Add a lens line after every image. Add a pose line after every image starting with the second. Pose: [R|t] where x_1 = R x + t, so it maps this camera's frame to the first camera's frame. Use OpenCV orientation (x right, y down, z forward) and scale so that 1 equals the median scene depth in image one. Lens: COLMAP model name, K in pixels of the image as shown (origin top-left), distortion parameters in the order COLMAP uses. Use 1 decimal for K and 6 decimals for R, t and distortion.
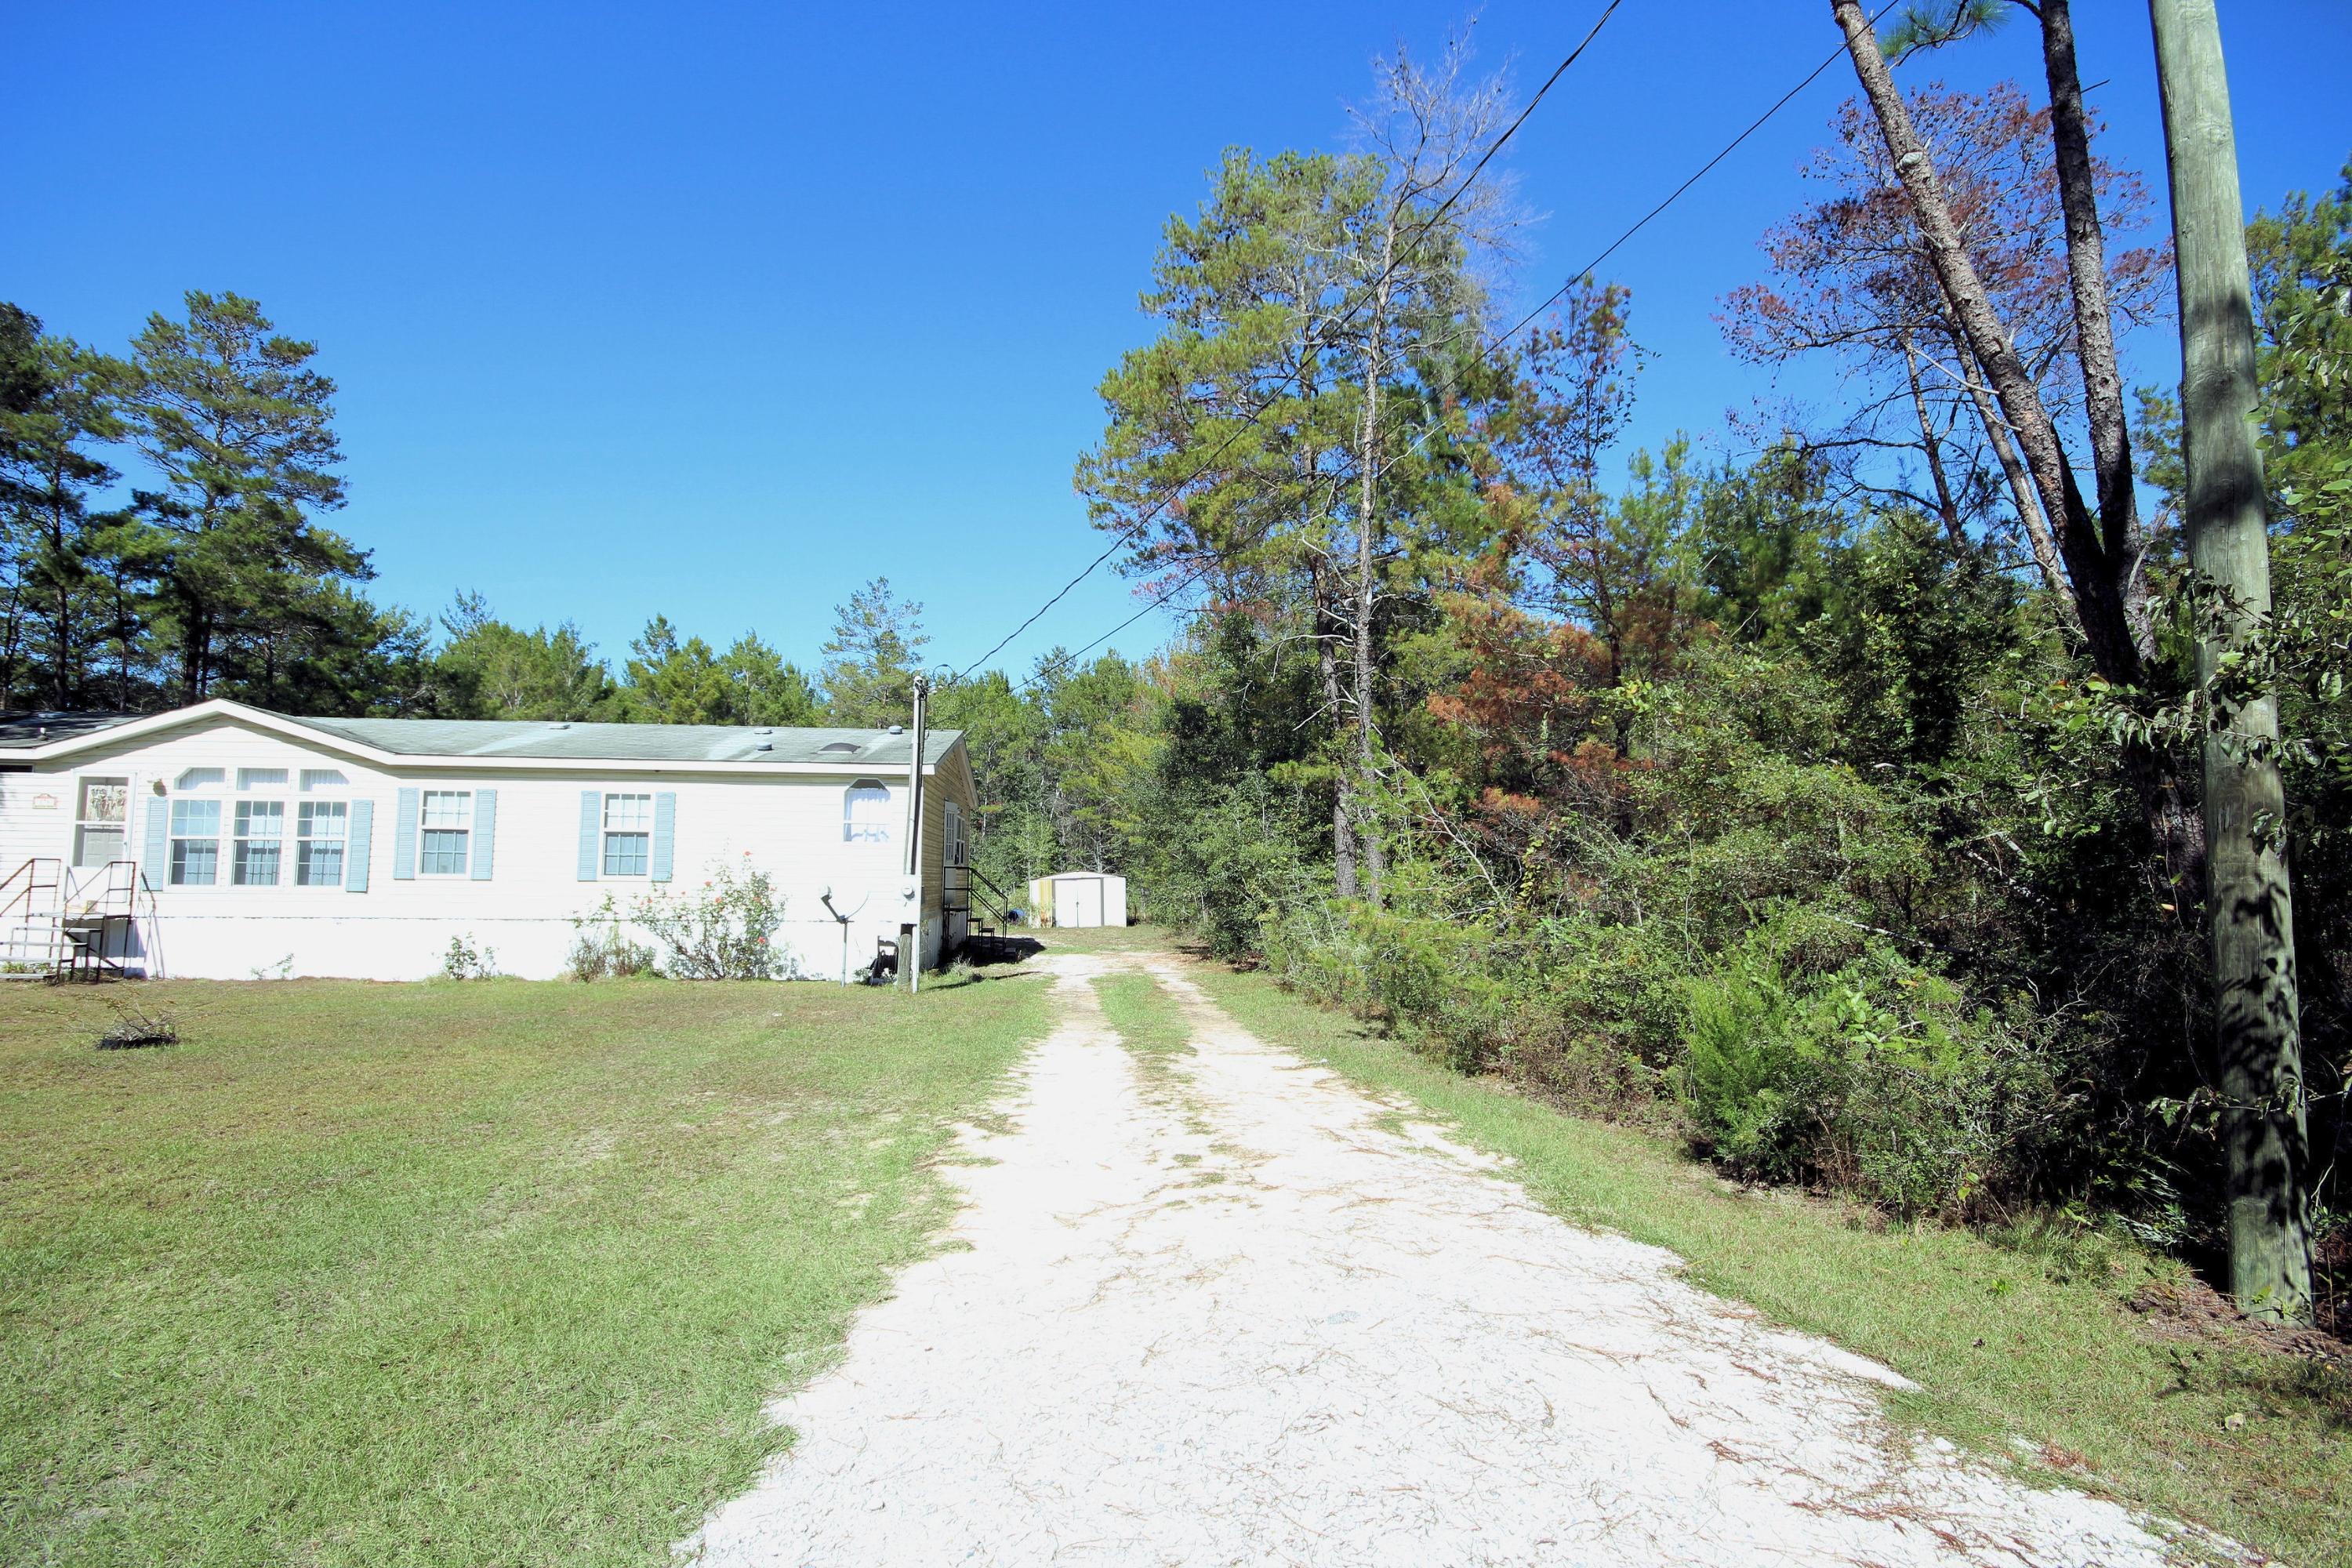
lens RADIAL K [[1082.0, 0, 1175.7], [0, 1082.0, 795.9], [0, 0, 1]] dist [0.007448, -0.012440]
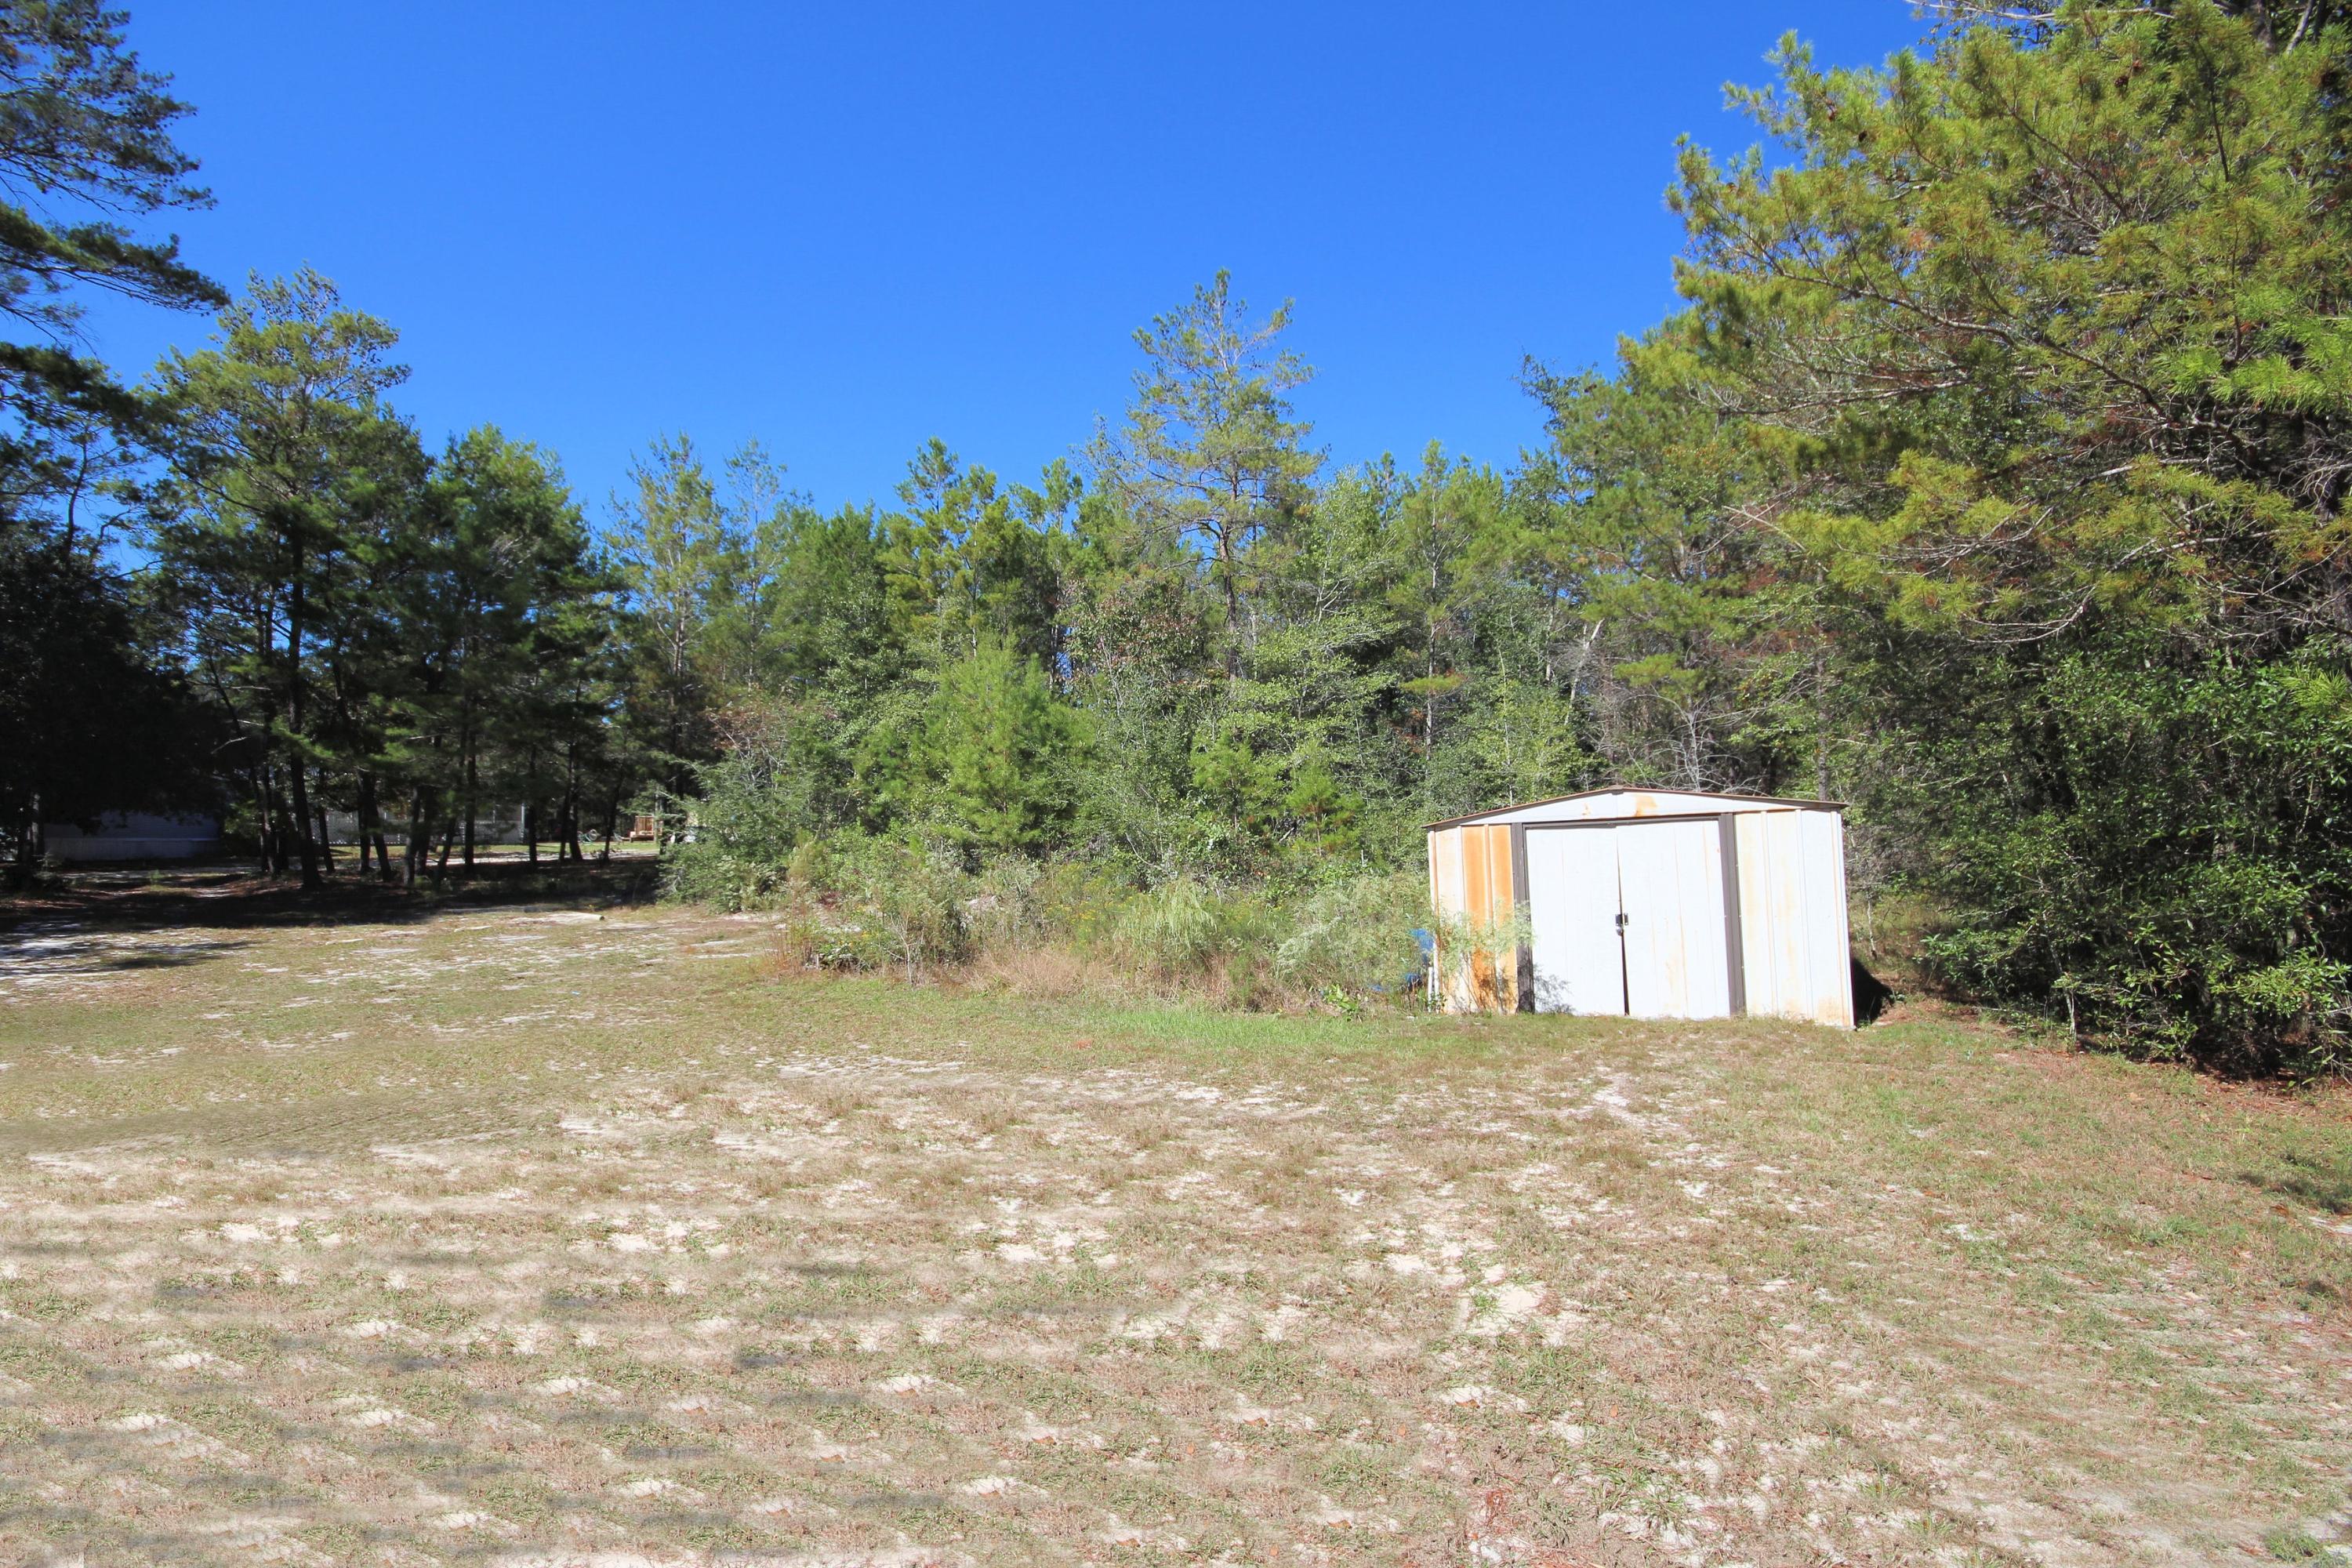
lens RADIAL K [[1082.0, 0, 1189.4], [0, 1082.0, 790.6], [0, 0, 1]] dist [0.007448, -0.012440]
pose [[0.880049, -0.039866, -0.473206, -0.118944], [0.057304, 0.998104, 0.022484, 0.116454], [0.471412, -0.046904, 0.880665, 1.467825]]
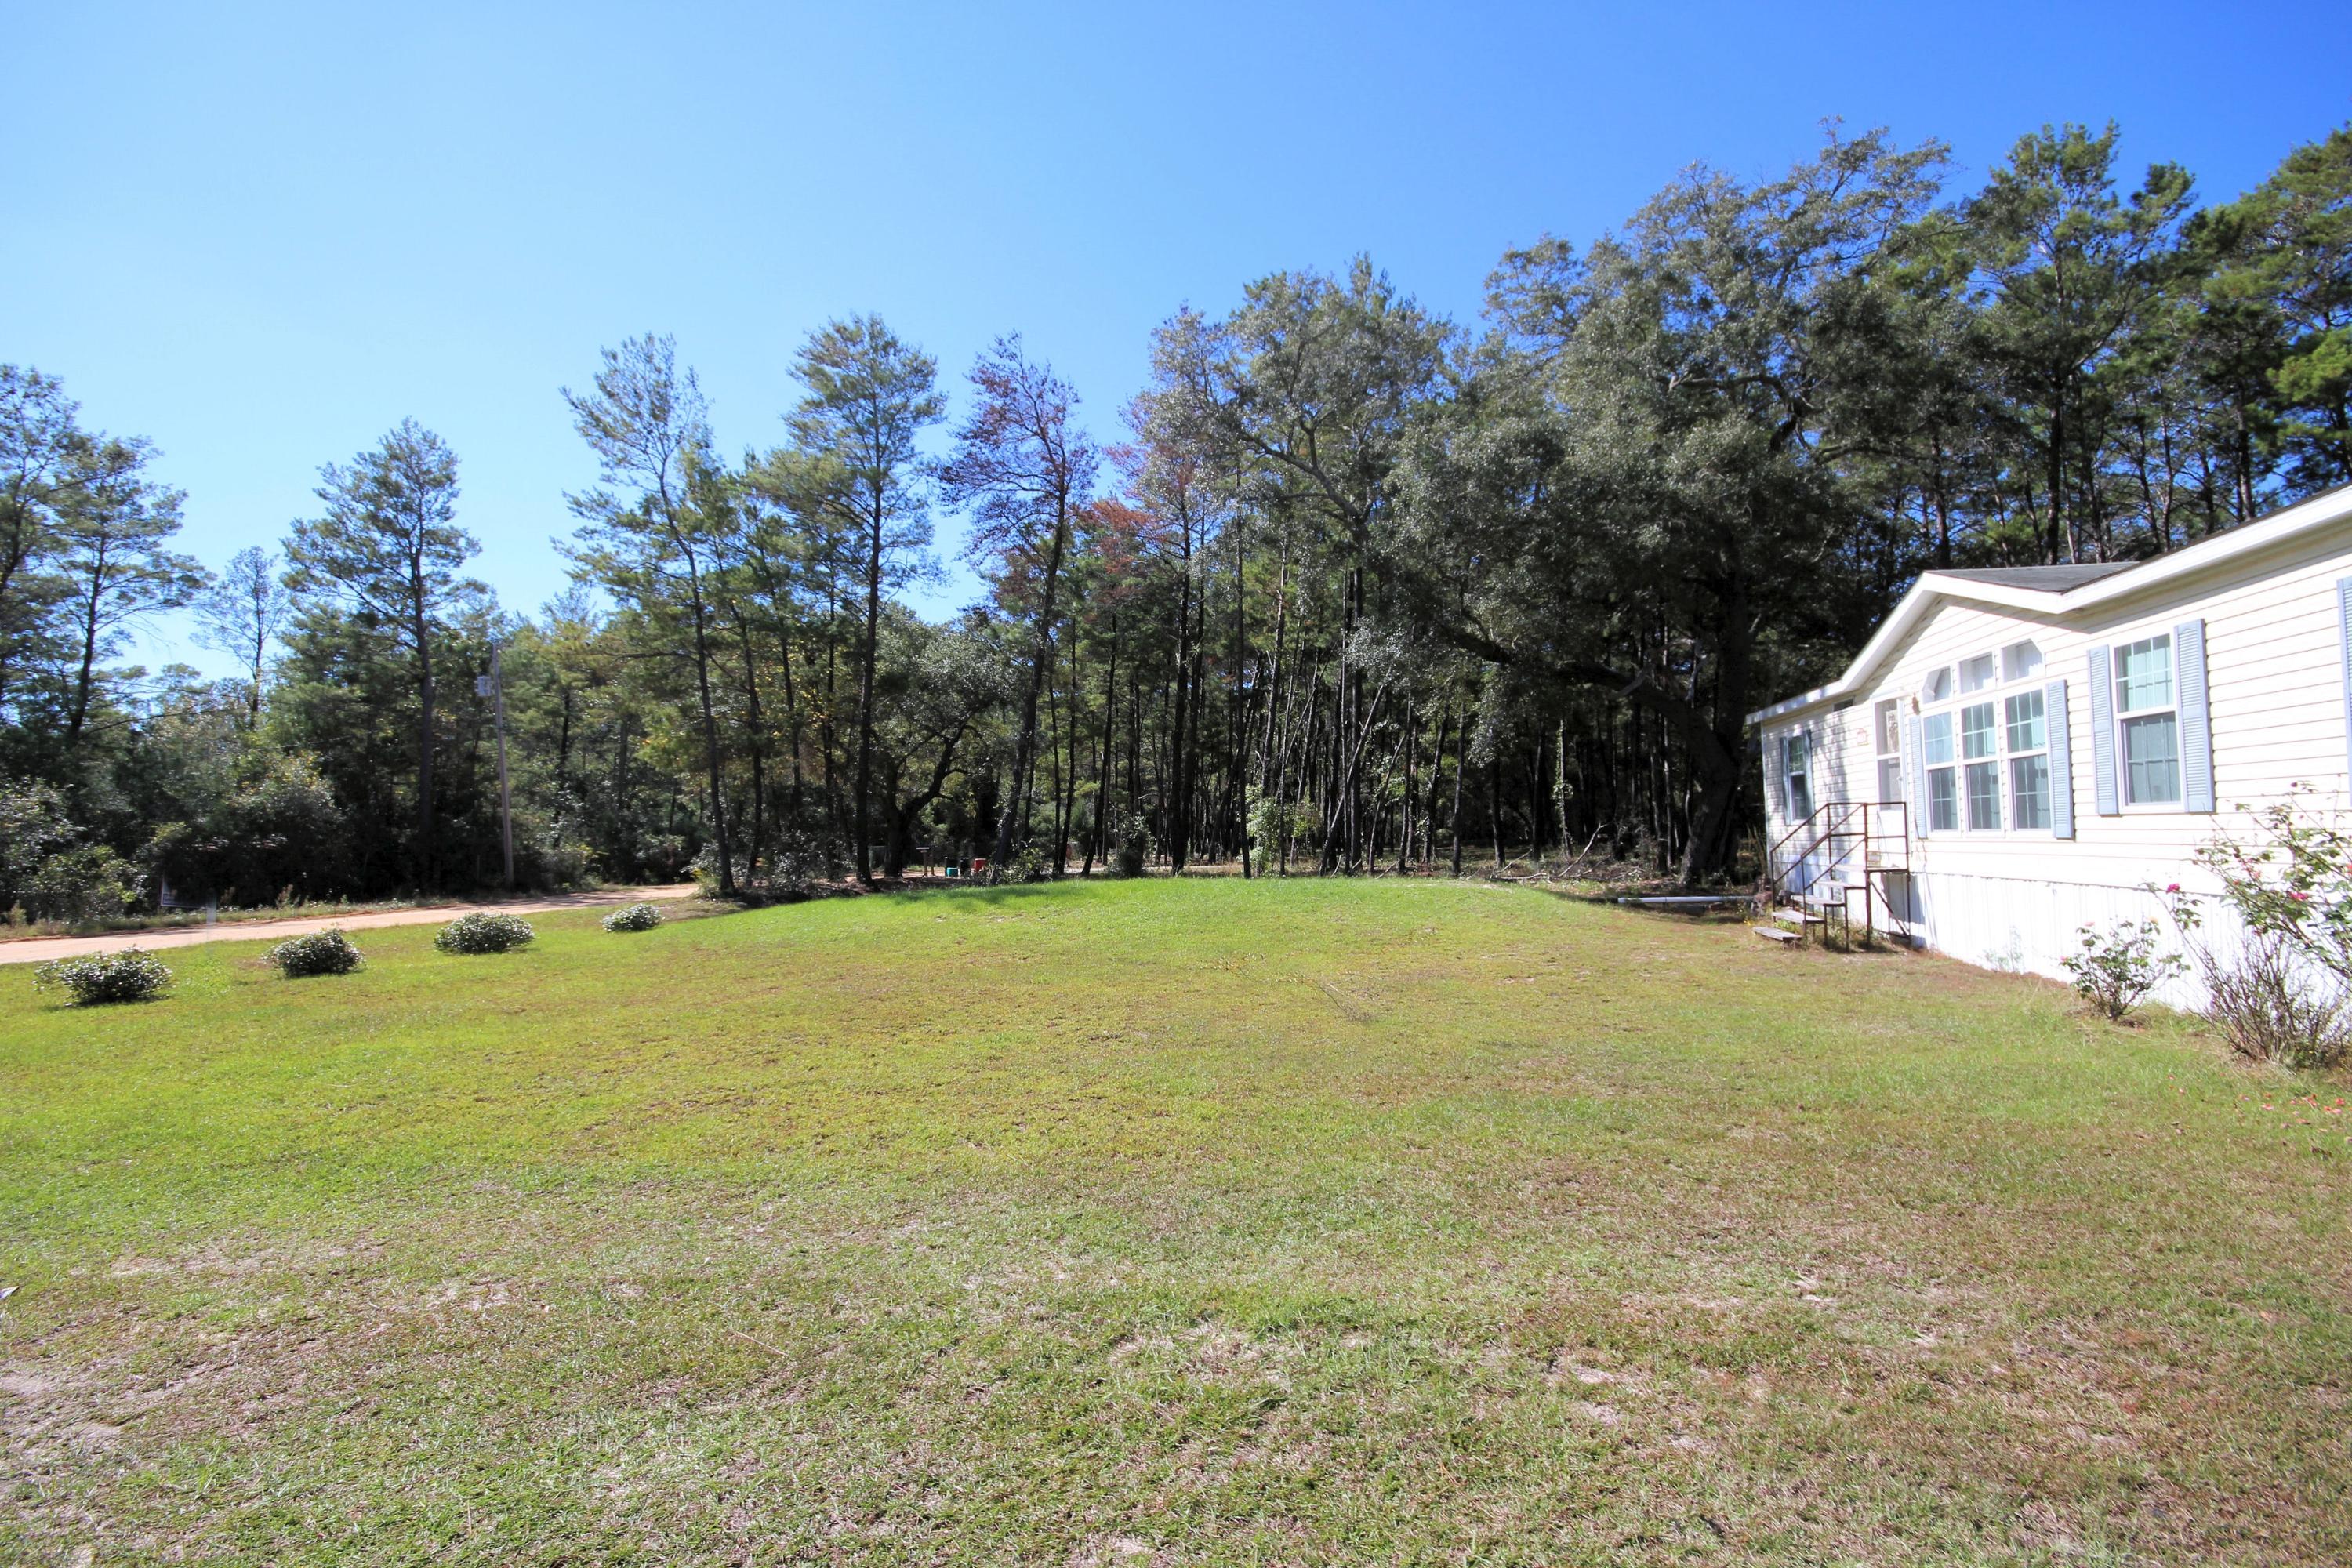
lens RADIAL K [[1082.0, 0, 1175.7], [0, 1082.0, 796.6], [0, 0, 1]] dist [0.007448, -0.012440]
pose [[-0.326234, -0.039436, -0.944466, -0.043062], [0.093013, 0.992942, -0.073588, 0.060799], [0.940702, -0.111854, -0.320263, 0.697744]]
